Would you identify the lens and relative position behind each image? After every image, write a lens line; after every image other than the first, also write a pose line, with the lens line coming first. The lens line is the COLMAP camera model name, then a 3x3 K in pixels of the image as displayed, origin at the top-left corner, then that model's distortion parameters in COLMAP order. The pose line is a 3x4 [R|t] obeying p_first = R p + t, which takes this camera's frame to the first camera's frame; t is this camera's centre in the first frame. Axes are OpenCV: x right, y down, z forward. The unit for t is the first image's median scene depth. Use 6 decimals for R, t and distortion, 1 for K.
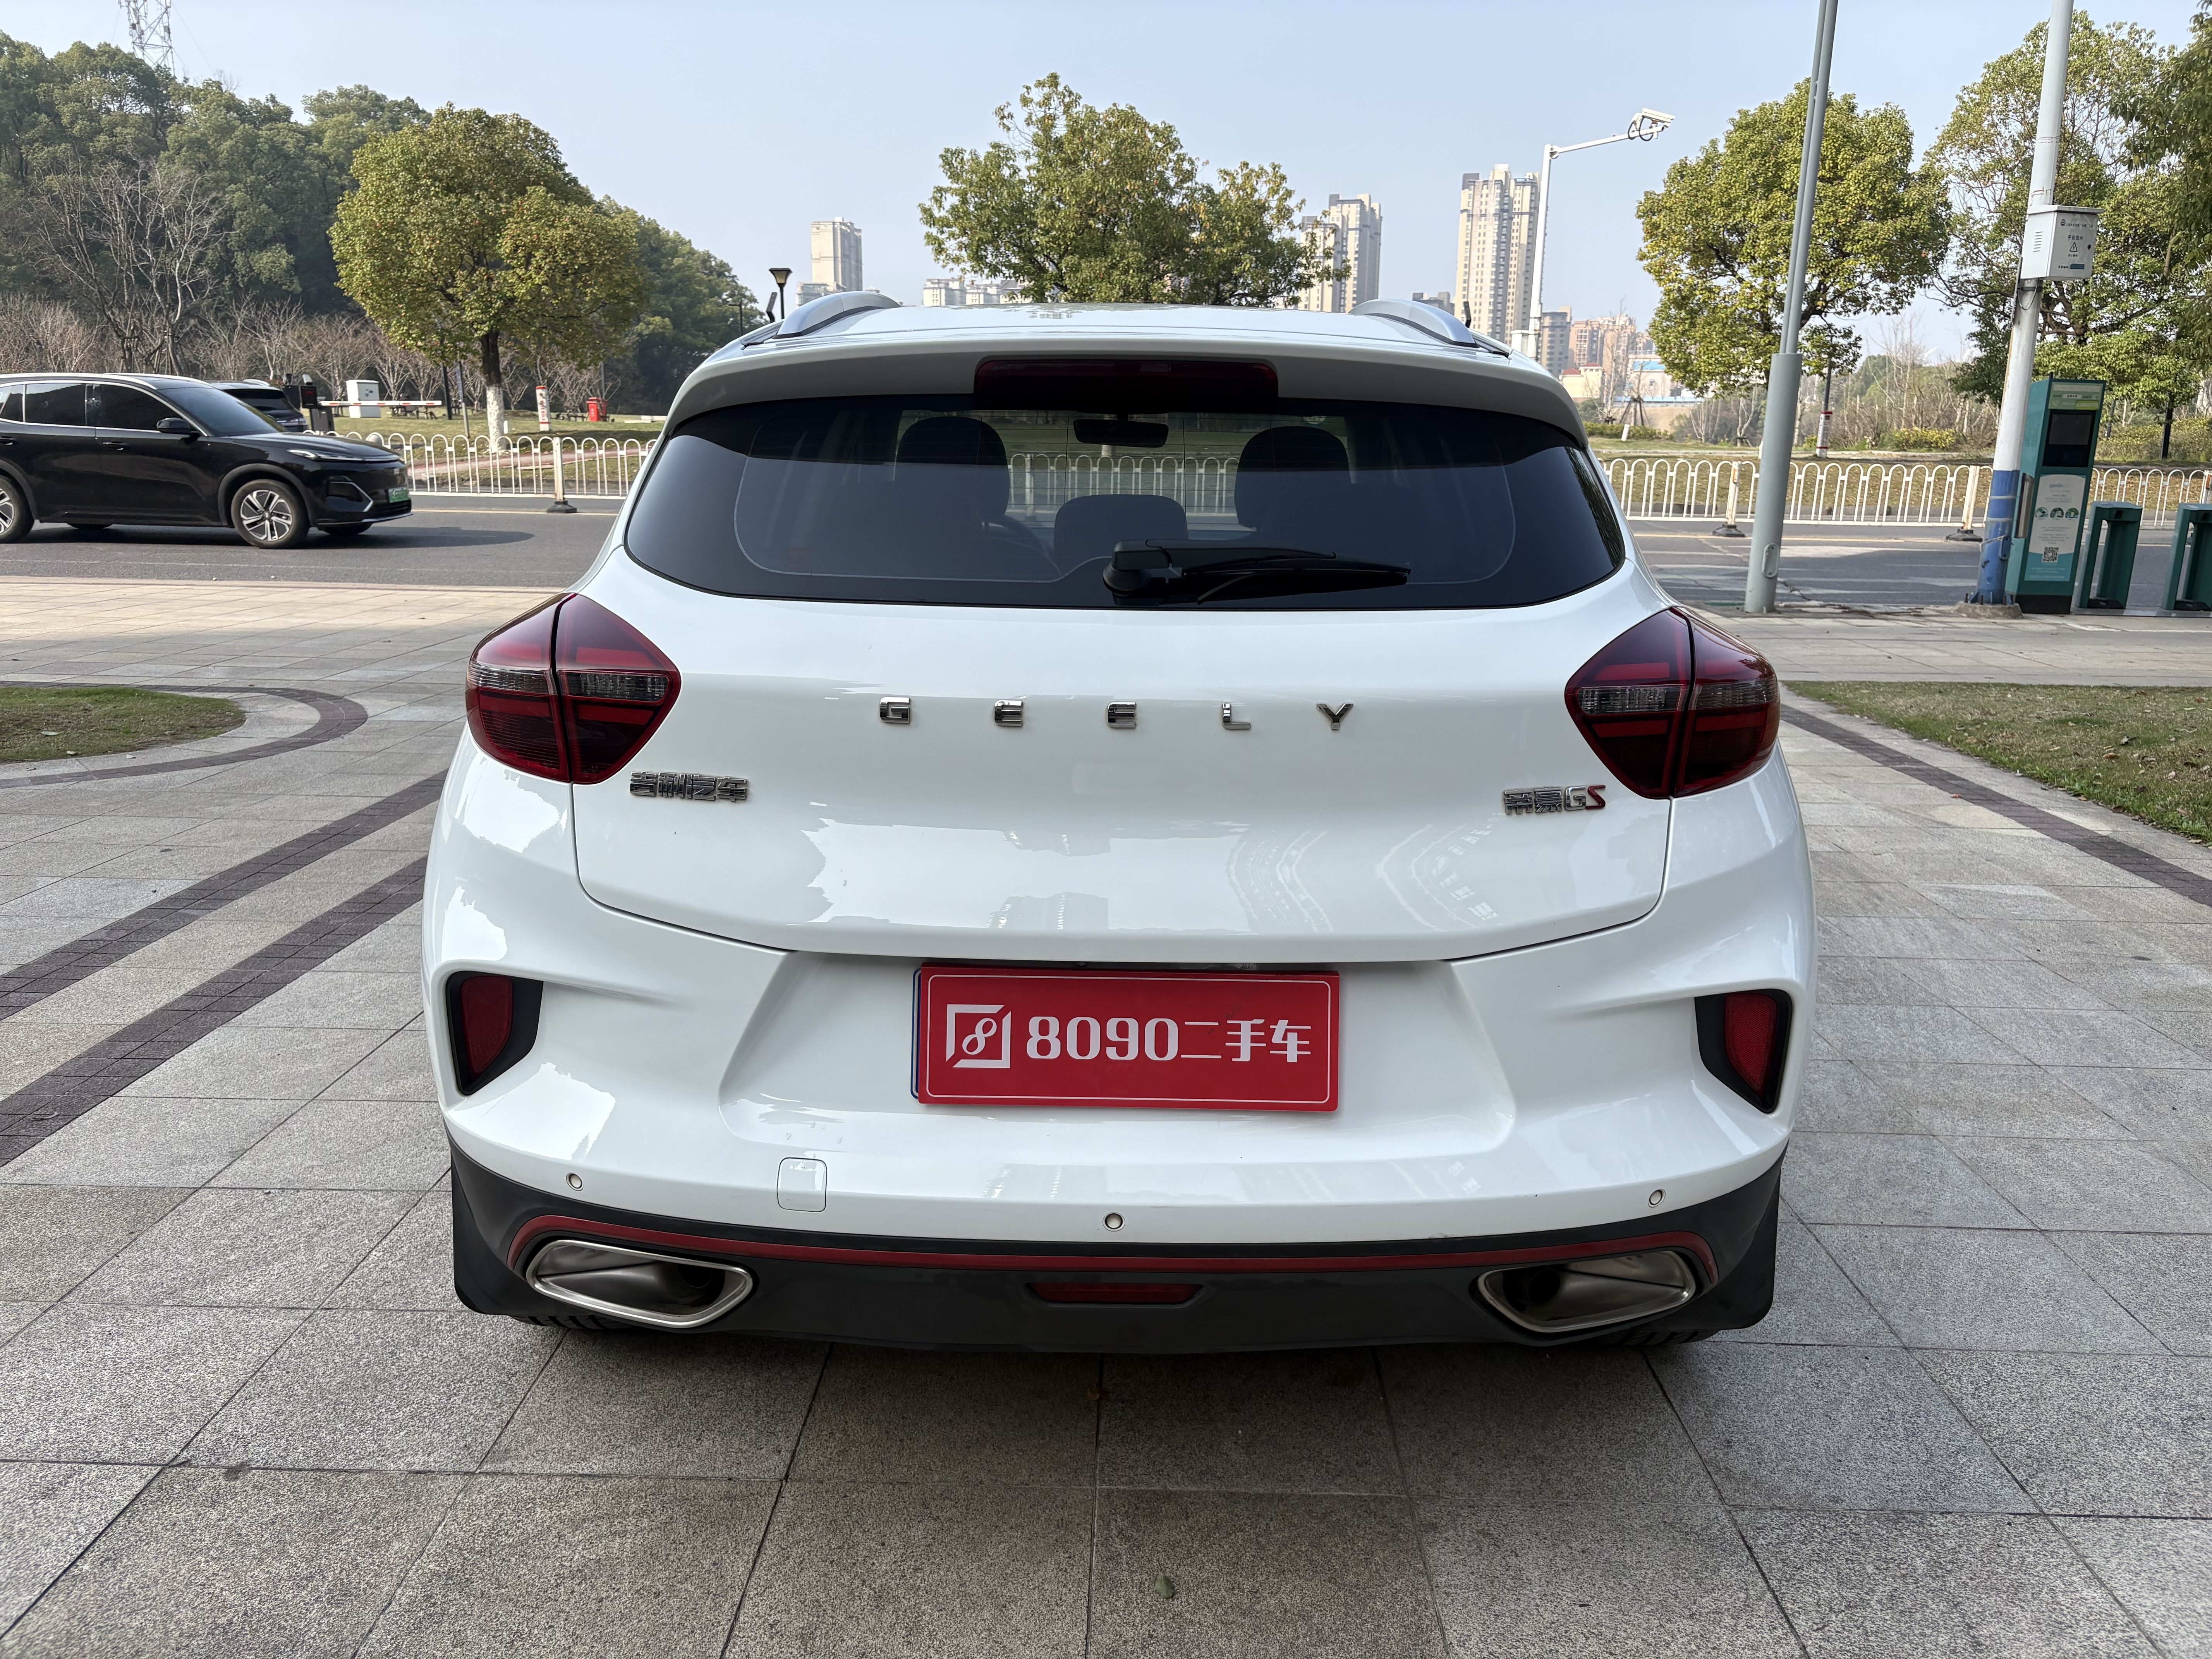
lens RADIAL K [[1672.7, 0, 1117.5], [0, 1672.7, 834.9], [0, 0, 1]] dist [0.062328, -0.069625]
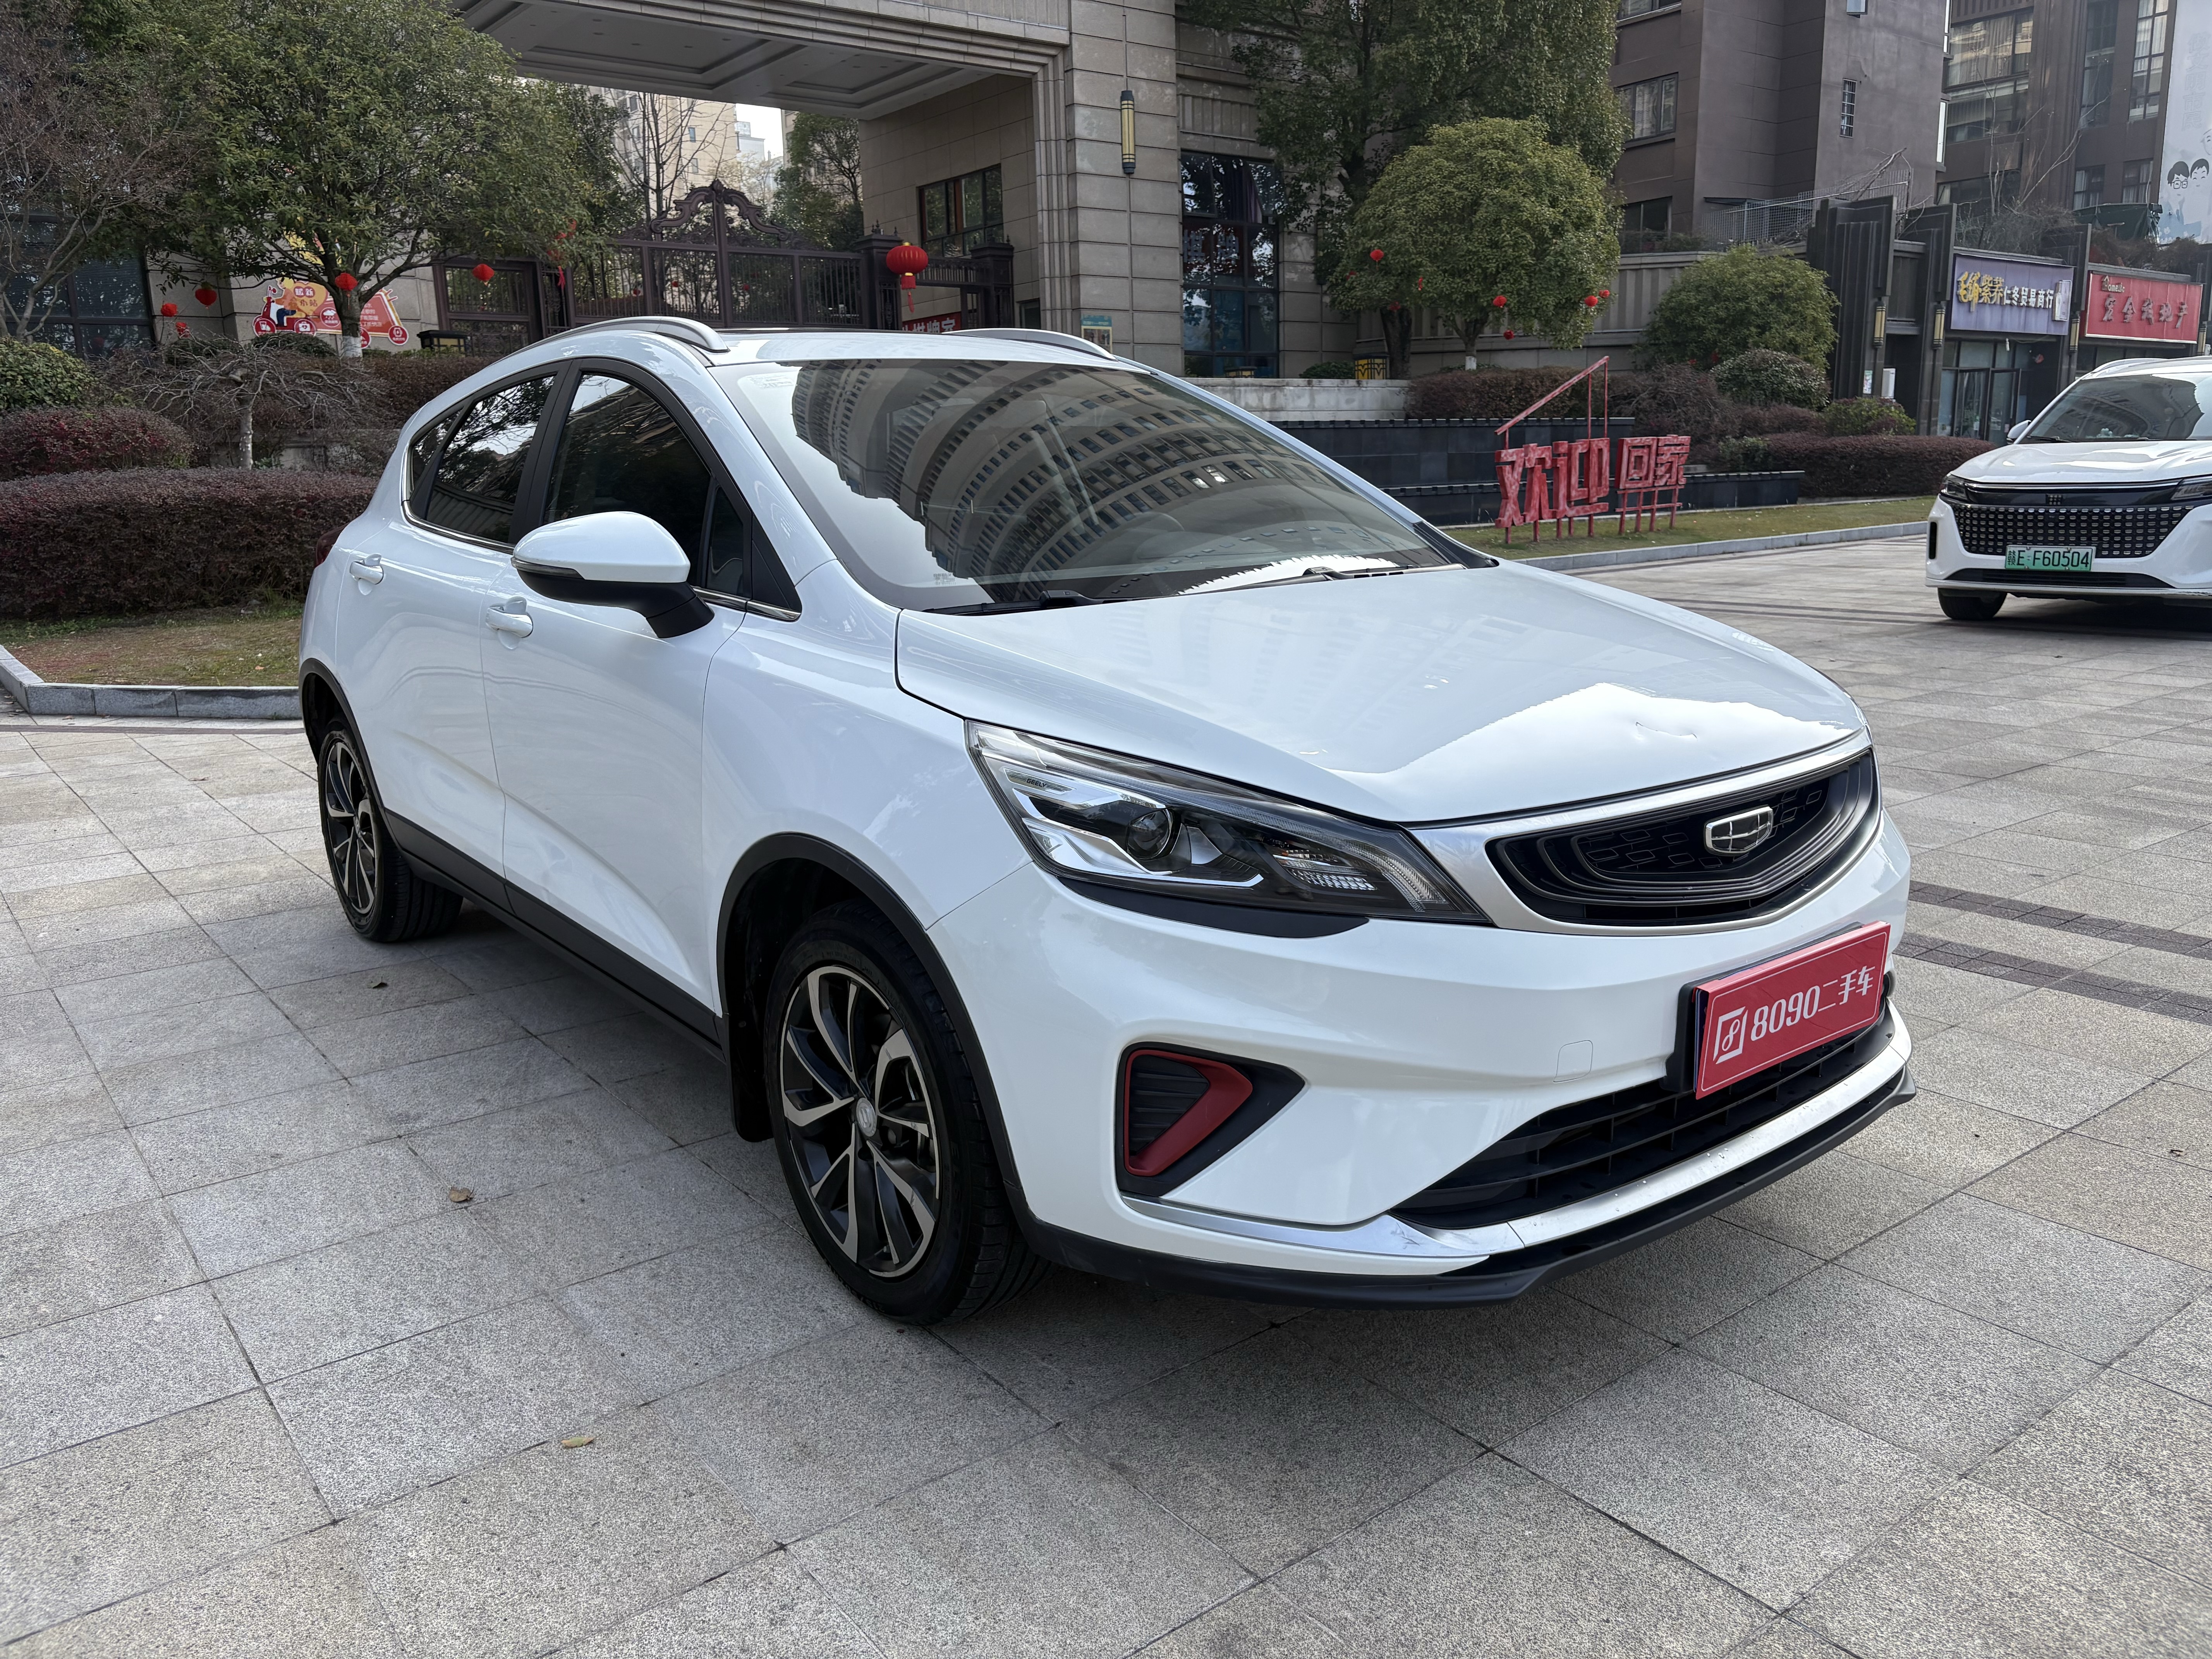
lens RADIAL K [[1676.8, 0, 1120.0], [0, 1676.8, 838.1], [0, 0, 1]] dist [0.026582, -0.033350]
pose [[-0.777468, 0.142912, -0.612470, 0.211931], [-0.135881, 0.912671, 0.385446, -0.163179], [0.614068, 0.382895, -0.690154, 0.725662]]
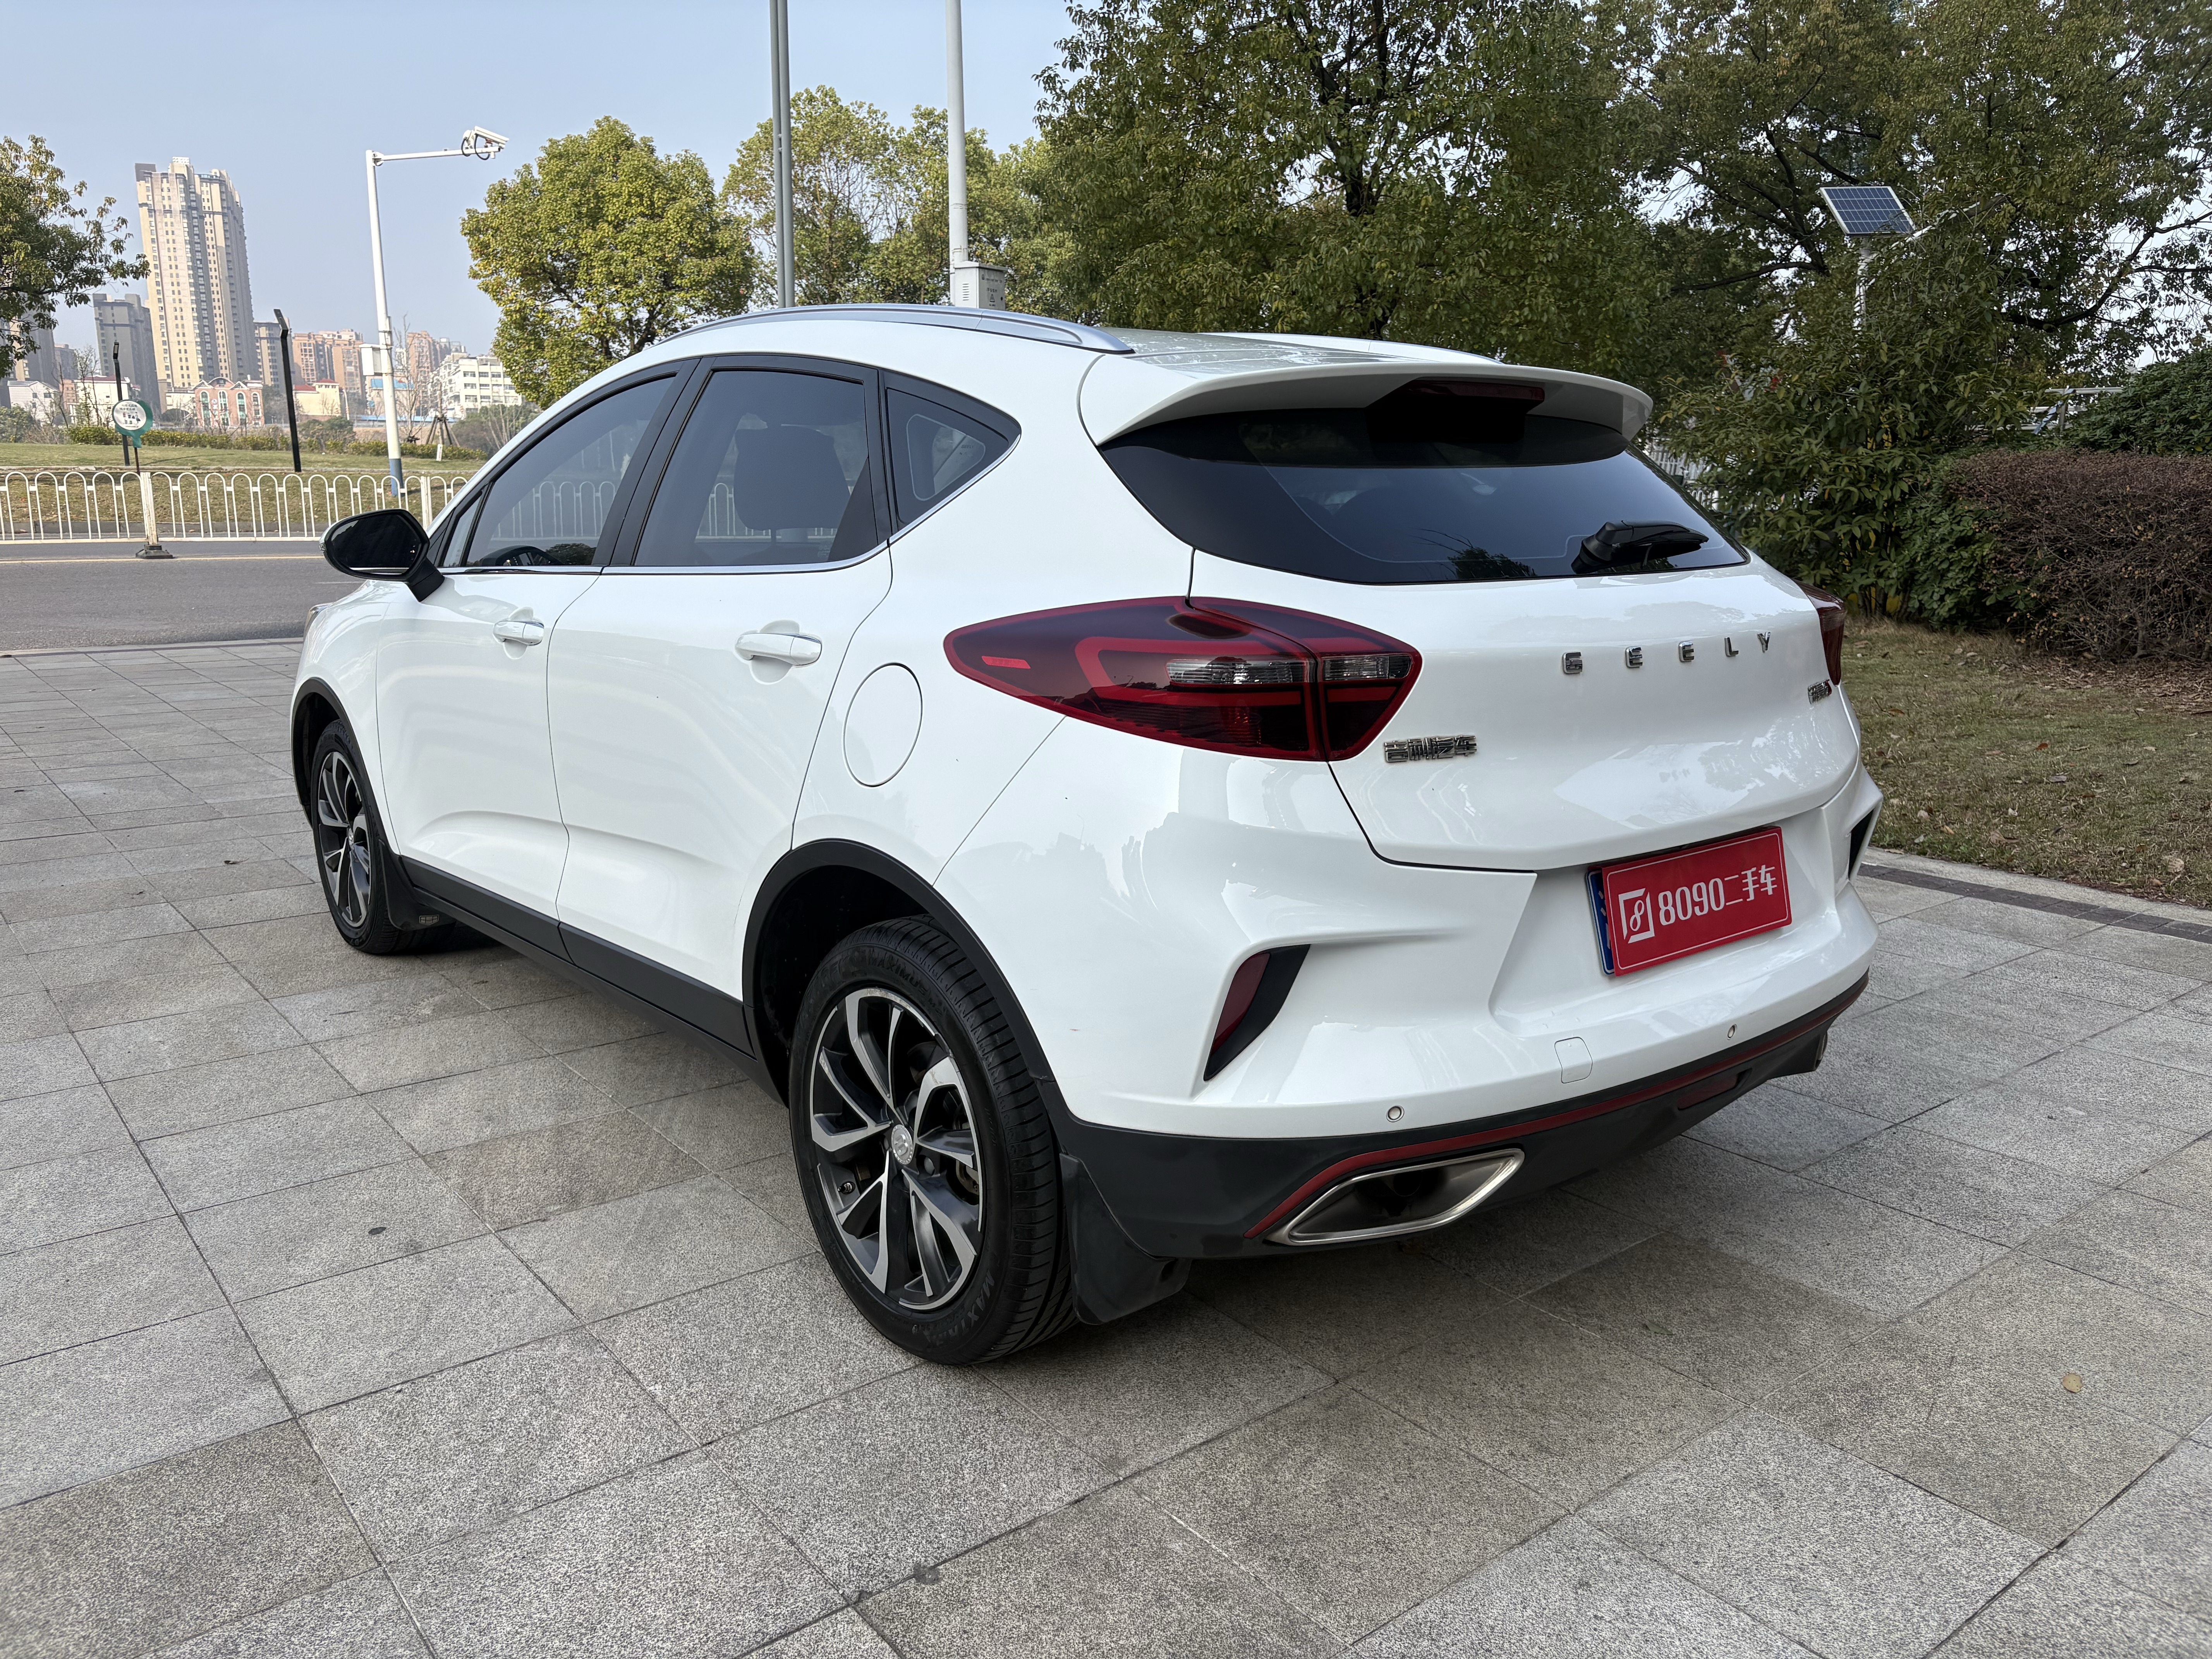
lens RADIAL K [[1676.8, 0, 1120.0], [0, 1676.8, 838.1], [0, 0, 1]] dist [0.026582, -0.033350]
pose [[0.768393, -0.143809, 0.623612, -0.214973], [0.149404, 0.987810, 0.043705, -0.009458], [-0.622295, 0.059588, 0.780511, 0.045936]]
